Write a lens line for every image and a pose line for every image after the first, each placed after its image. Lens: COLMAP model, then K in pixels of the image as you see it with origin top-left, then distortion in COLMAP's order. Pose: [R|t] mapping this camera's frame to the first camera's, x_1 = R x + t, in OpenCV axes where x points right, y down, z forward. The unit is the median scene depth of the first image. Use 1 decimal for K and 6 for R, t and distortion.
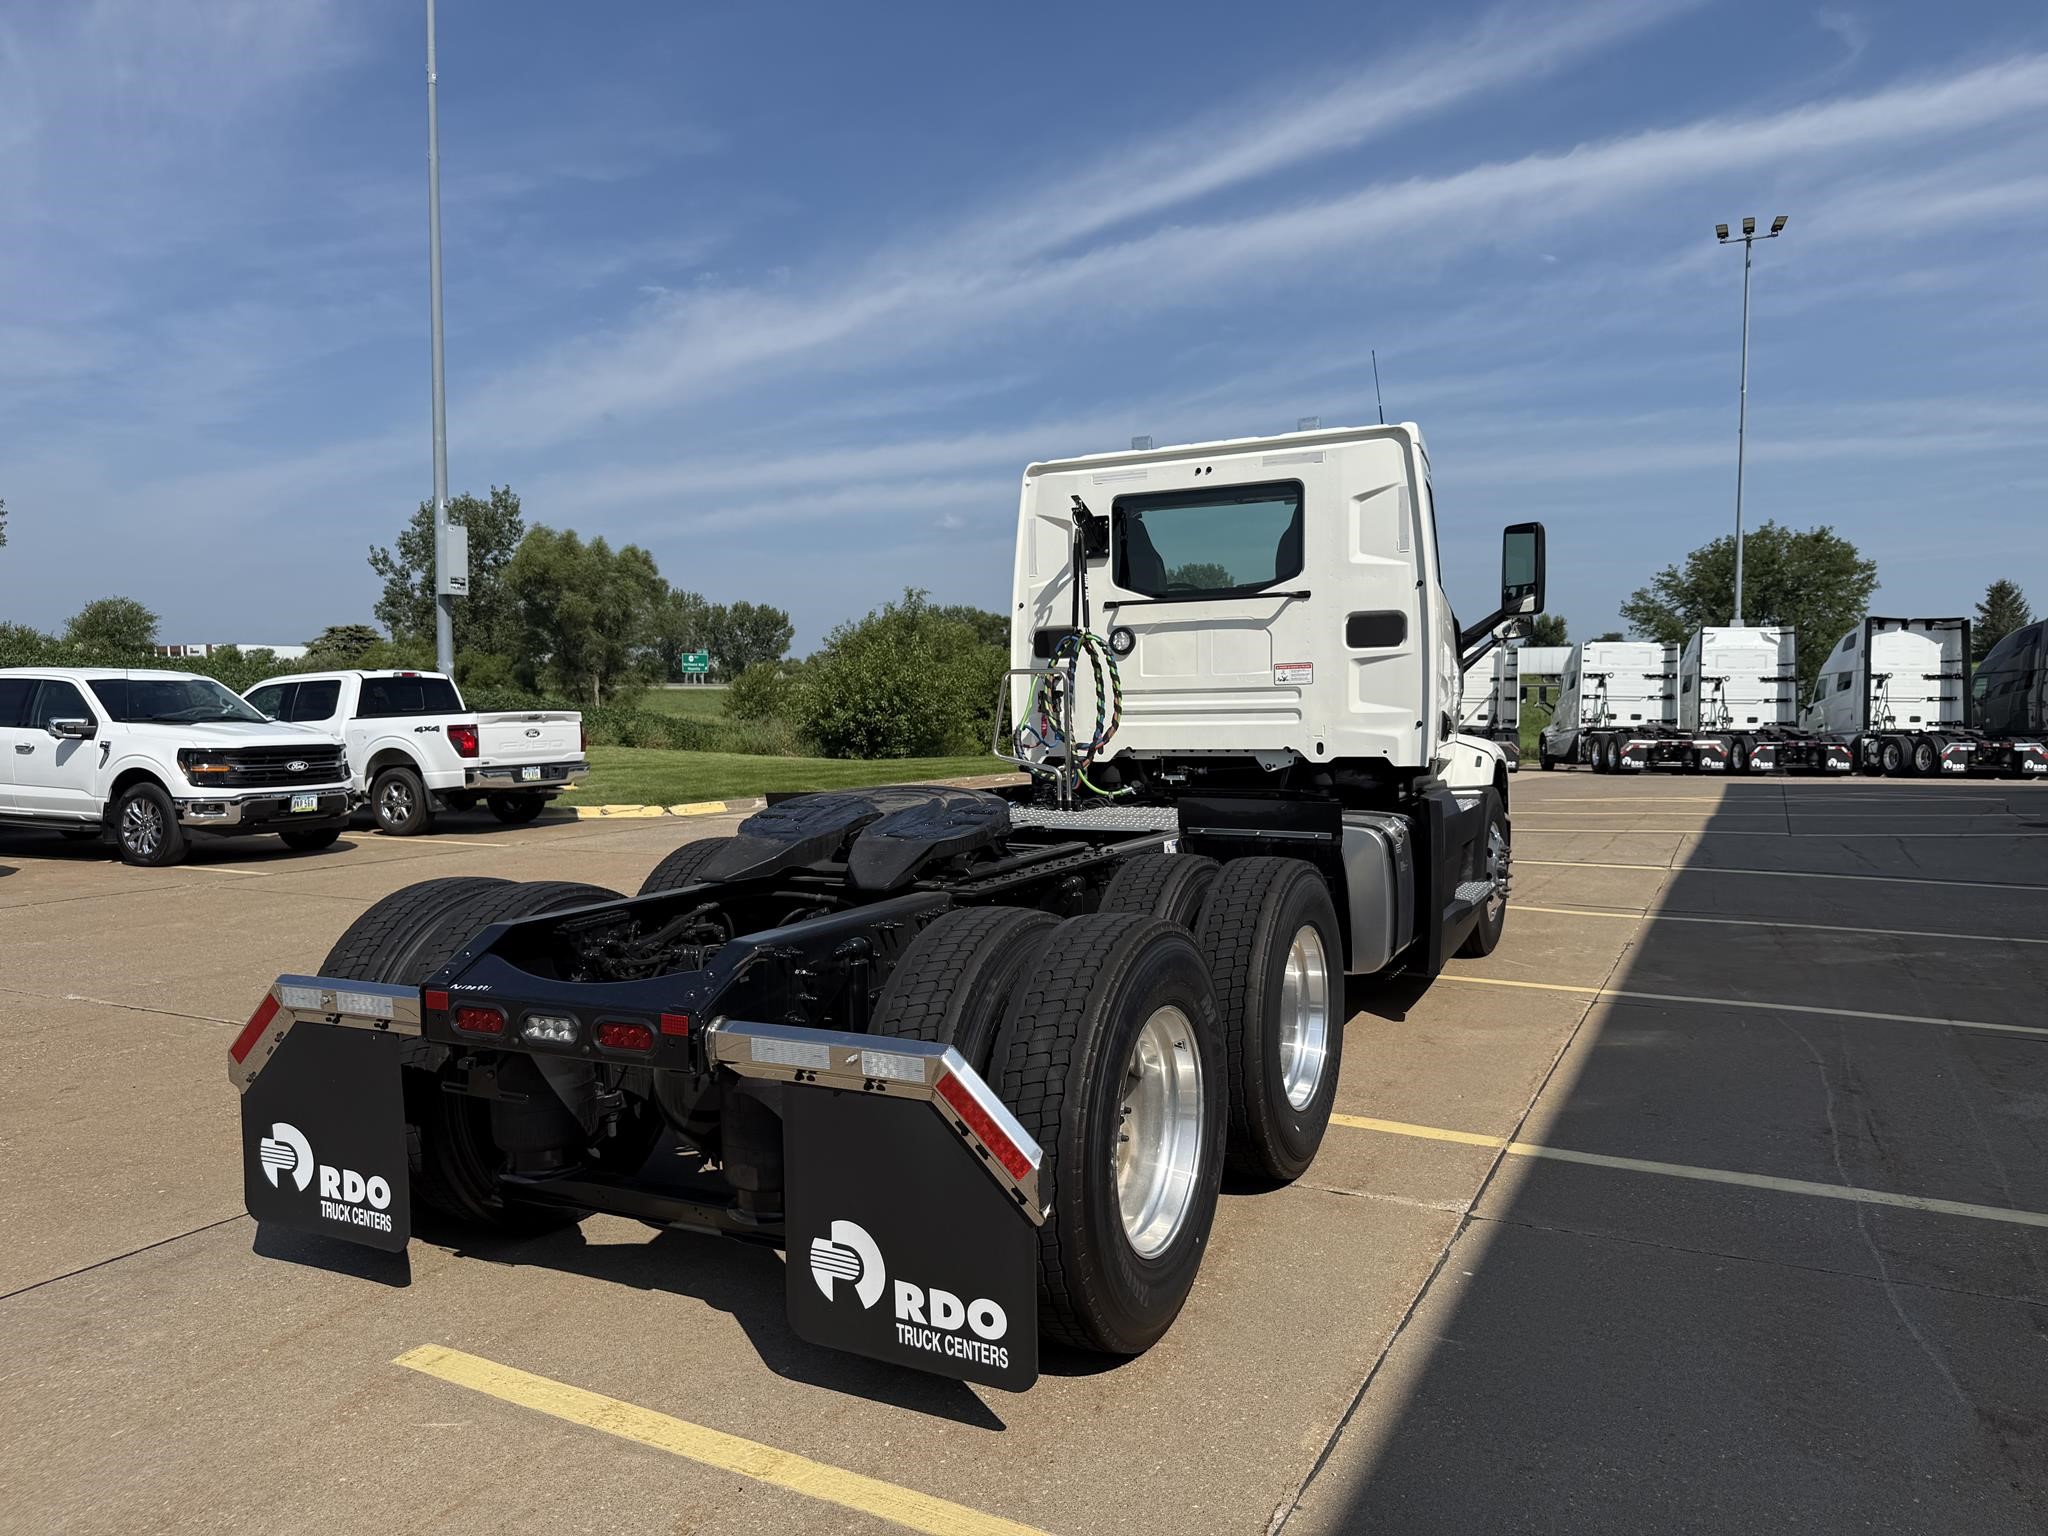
lens RADIAL K [[1450.2, 0, 1024.6], [0, 1450.2, 789.6], [0, 0, 1]] dist [0.046604, -0.063078]
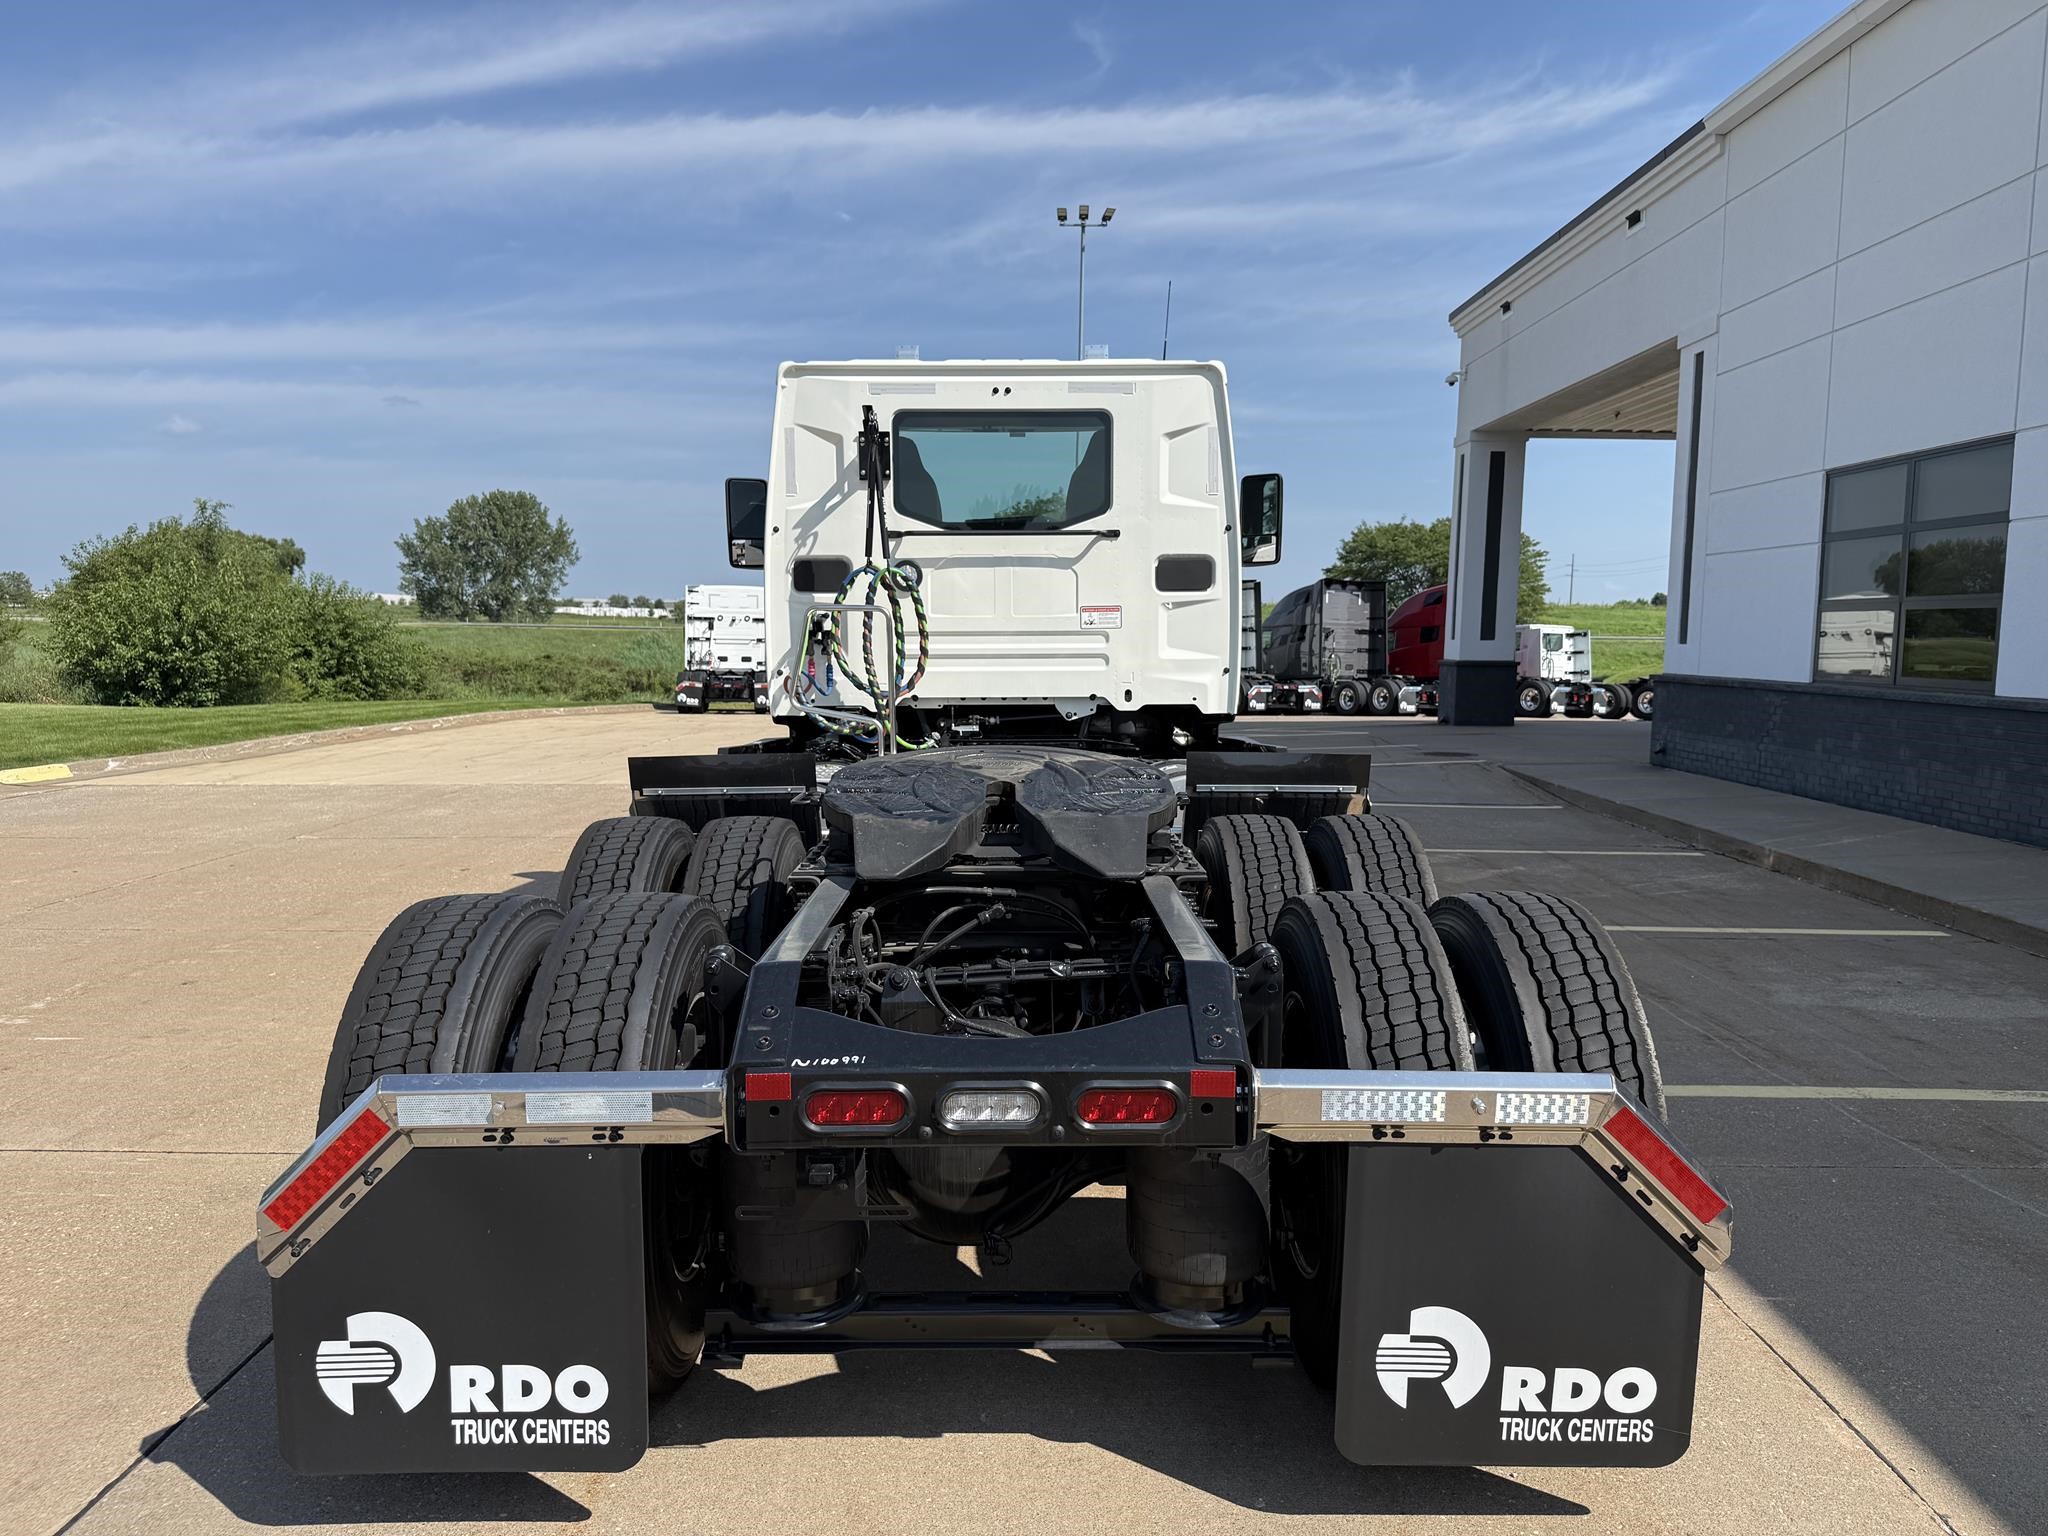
lens RADIAL K [[1450.2, 0, 1037.4], [0, 1450.2, 793.3], [0, 0, 1]] dist [0.046604, -0.063078]
pose [[0.889523, -0.035807, 0.455486, -0.266694], [0.016645, 0.998802, 0.046011, -0.008510], [-0.456588, -0.033346, 0.889053, 0.162246]]
